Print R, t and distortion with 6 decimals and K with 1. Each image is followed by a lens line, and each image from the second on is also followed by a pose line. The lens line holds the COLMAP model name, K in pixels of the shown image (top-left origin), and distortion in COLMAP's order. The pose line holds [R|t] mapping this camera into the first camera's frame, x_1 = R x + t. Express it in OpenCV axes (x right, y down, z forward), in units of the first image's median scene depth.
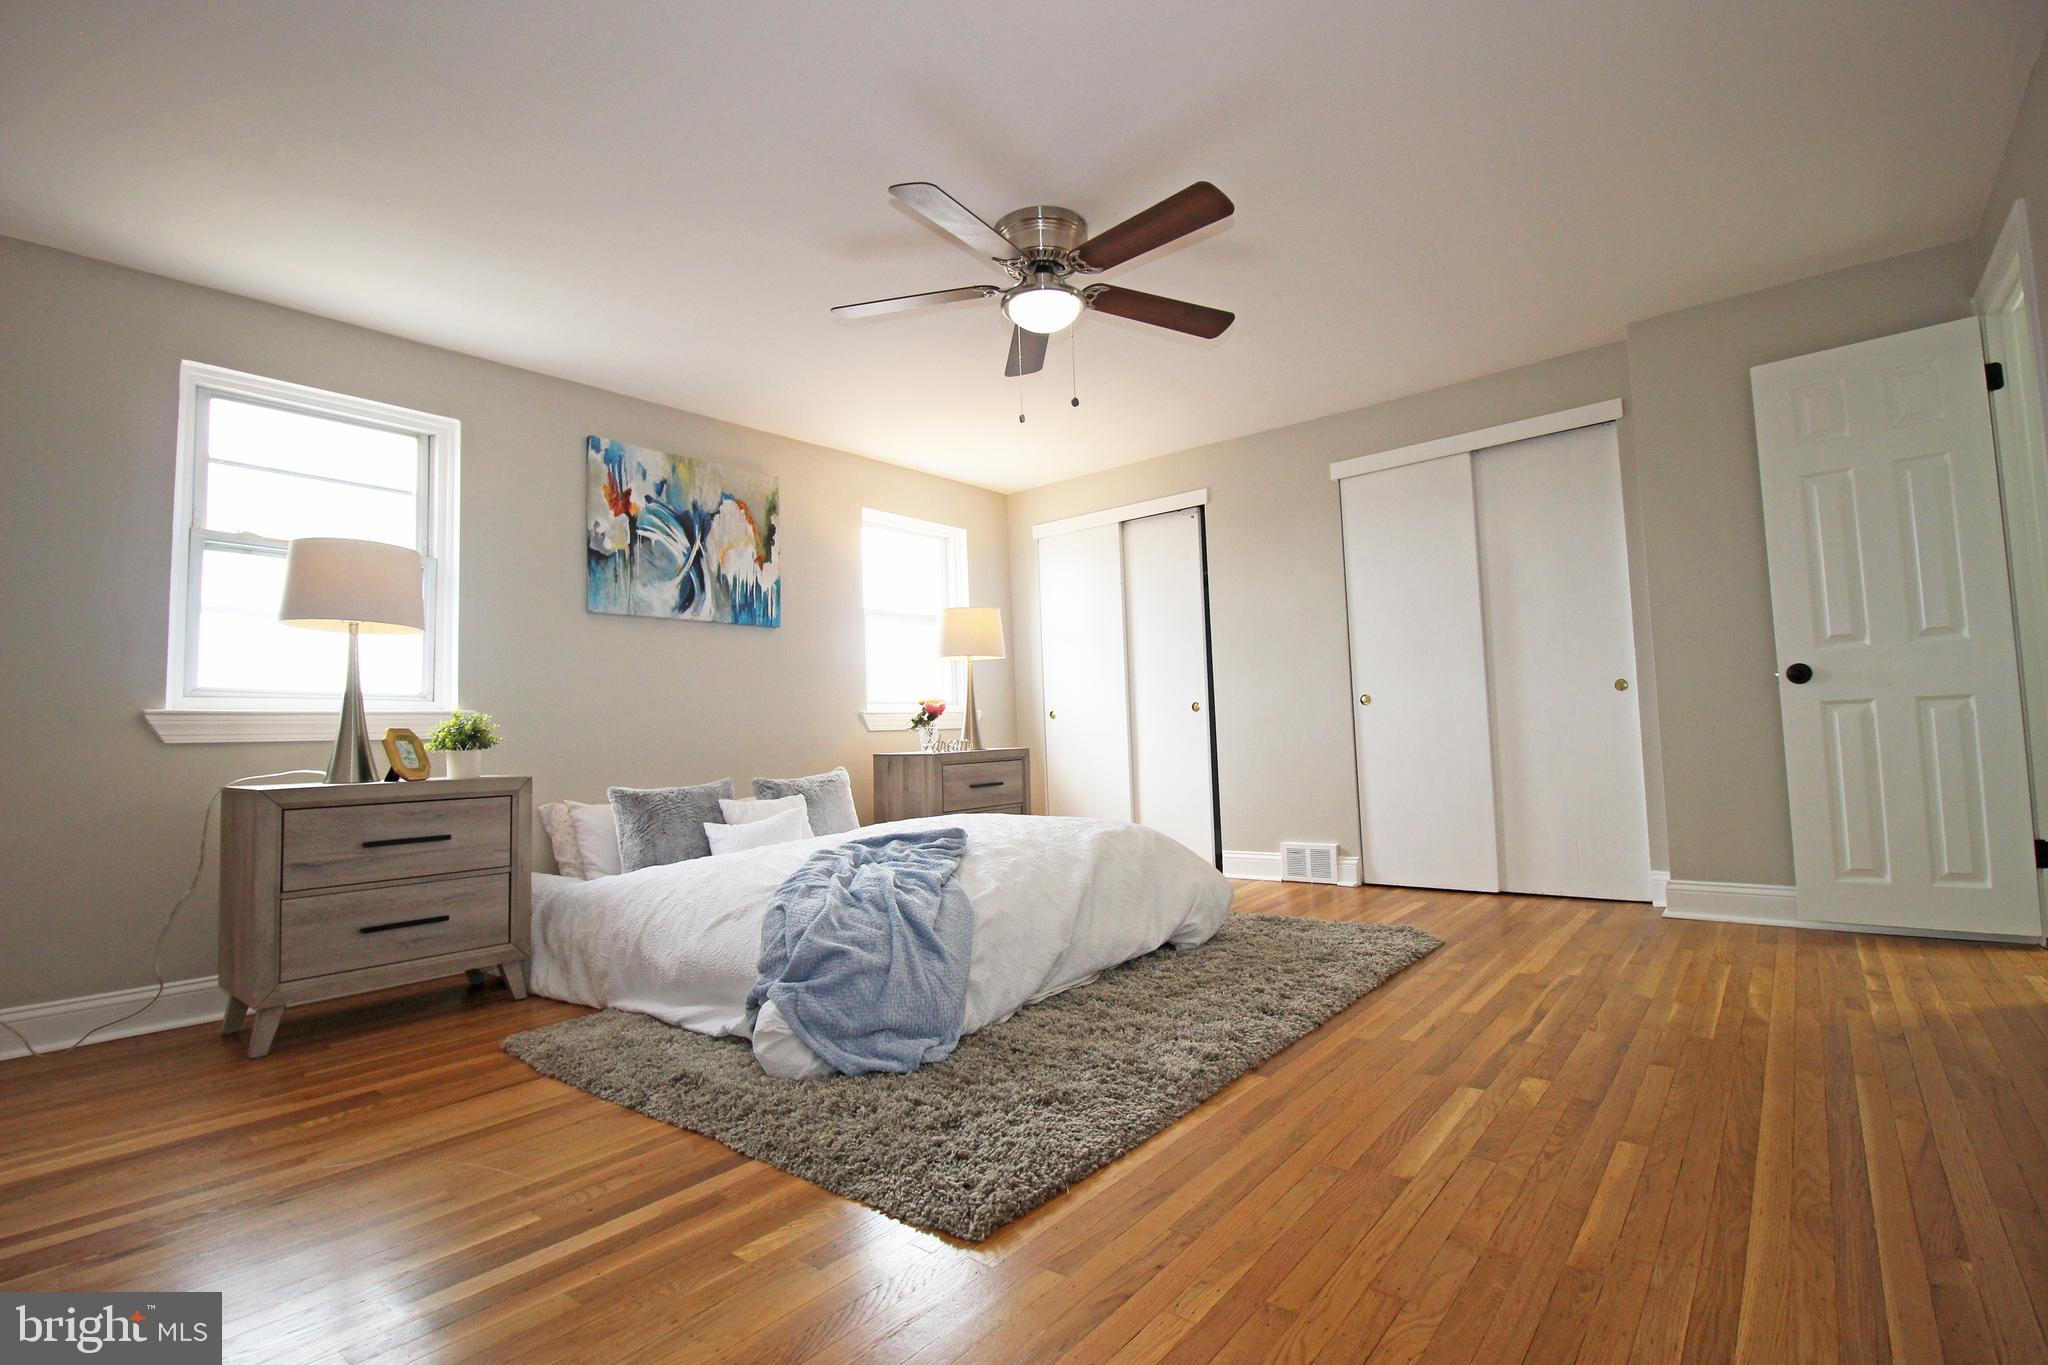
lens RADIAL K [[936.6, 0, 1036.7], [0, 936.6, 671.8], [0, 0, 1]] dist [-0.006845, -0.007907]
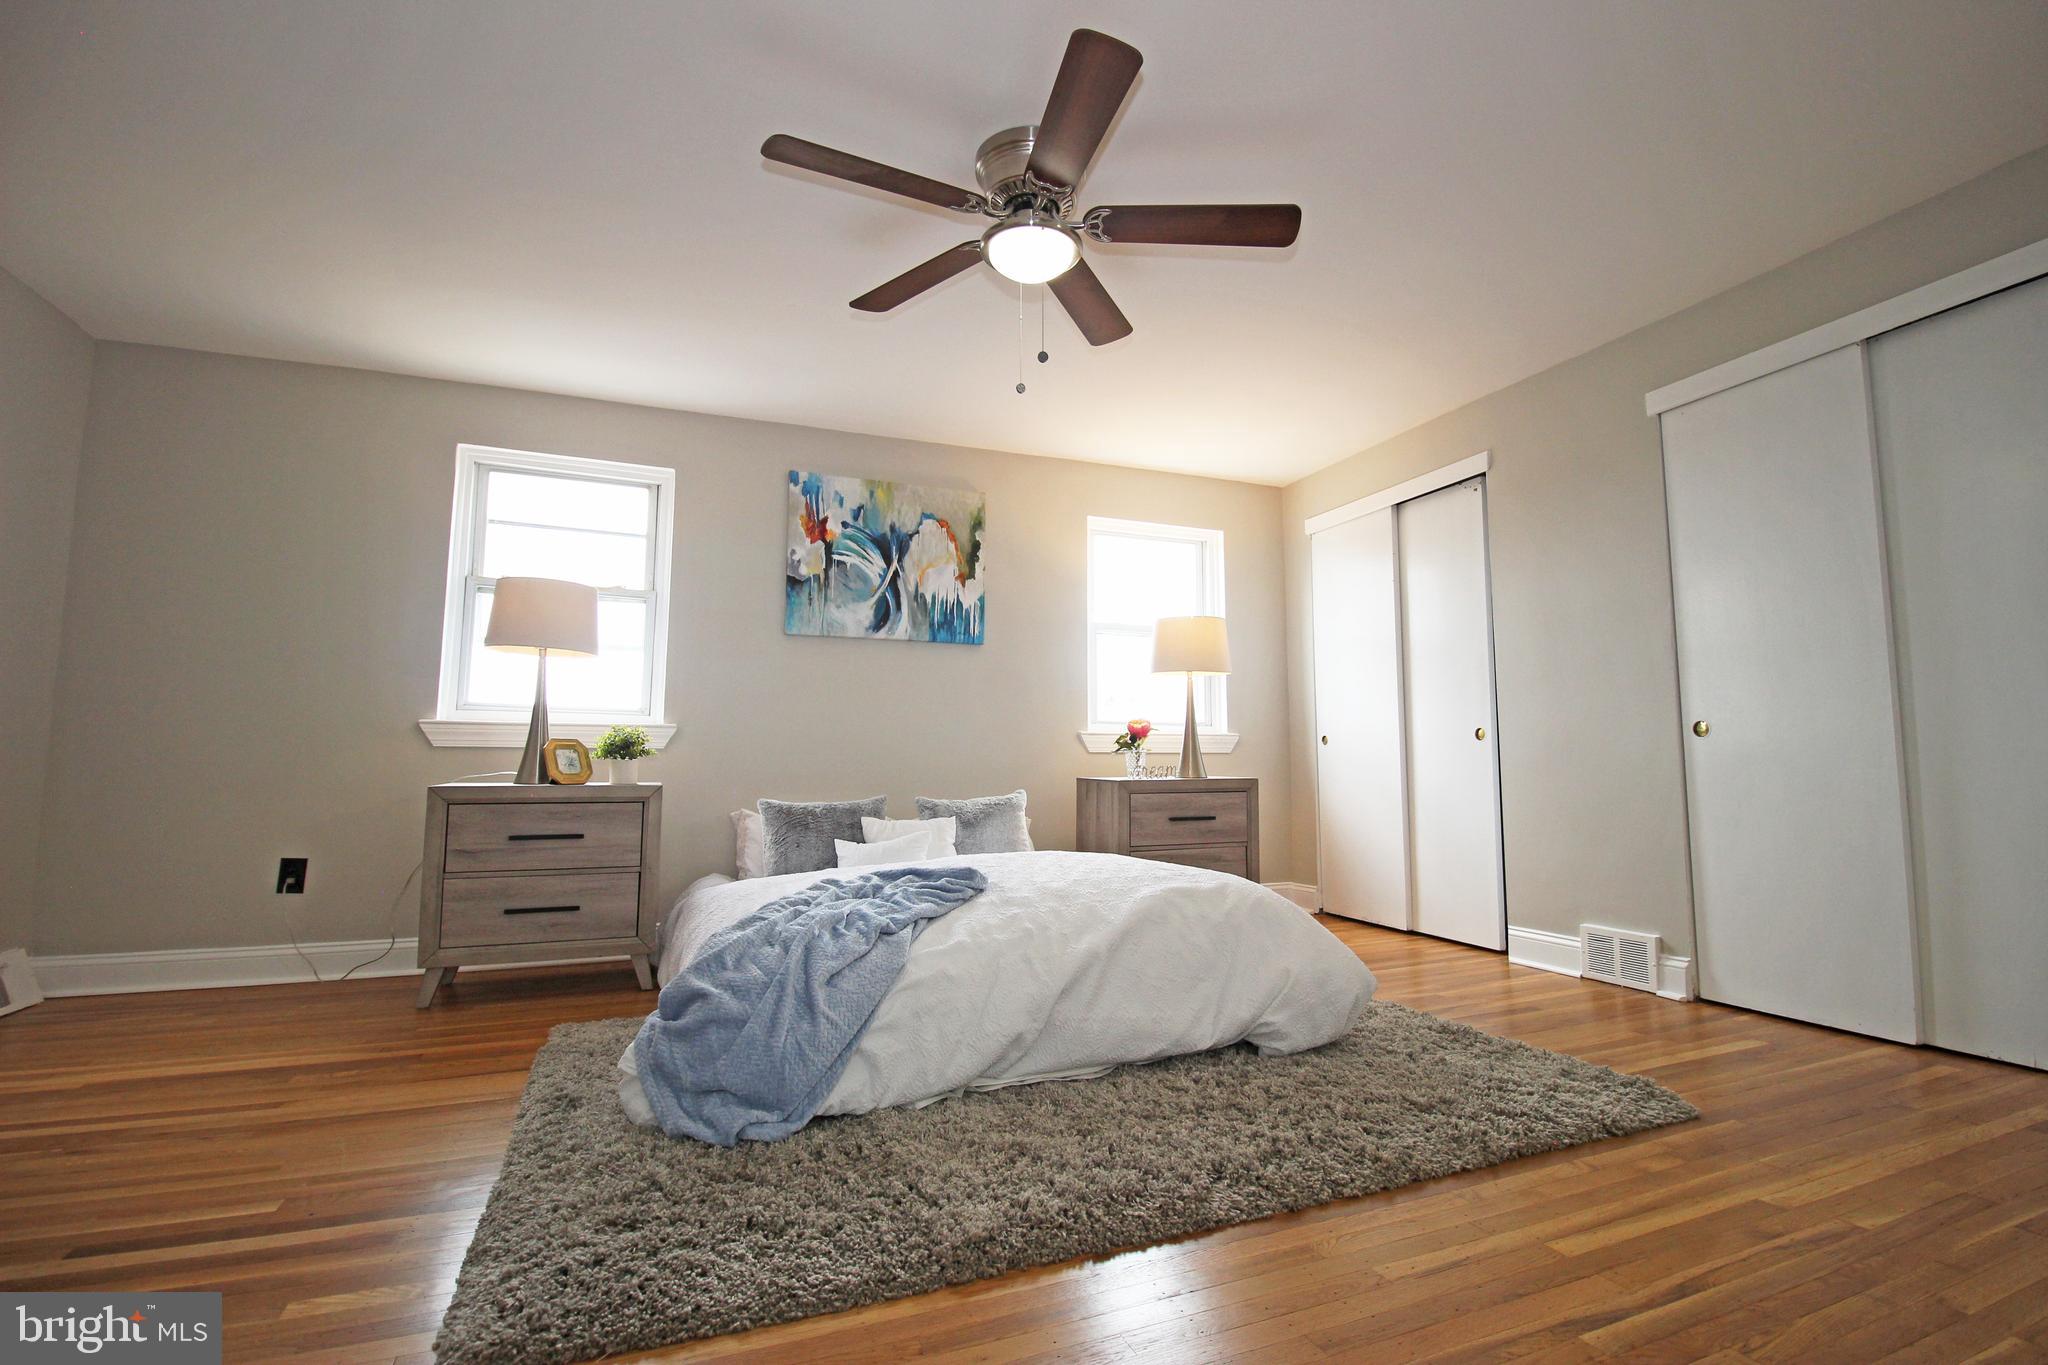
lens RADIAL K [[936.6, 0, 1043.9], [0, 936.6, 669.9], [0, 0, 1]] dist [-0.006845, -0.007907]
pose [[0.879588, -0.012963, -0.475560, 0.272037], [0.001953, 0.999719, -0.023638, 0.002891], [0.475732, 0.019863, 0.879366, 0.184015]]
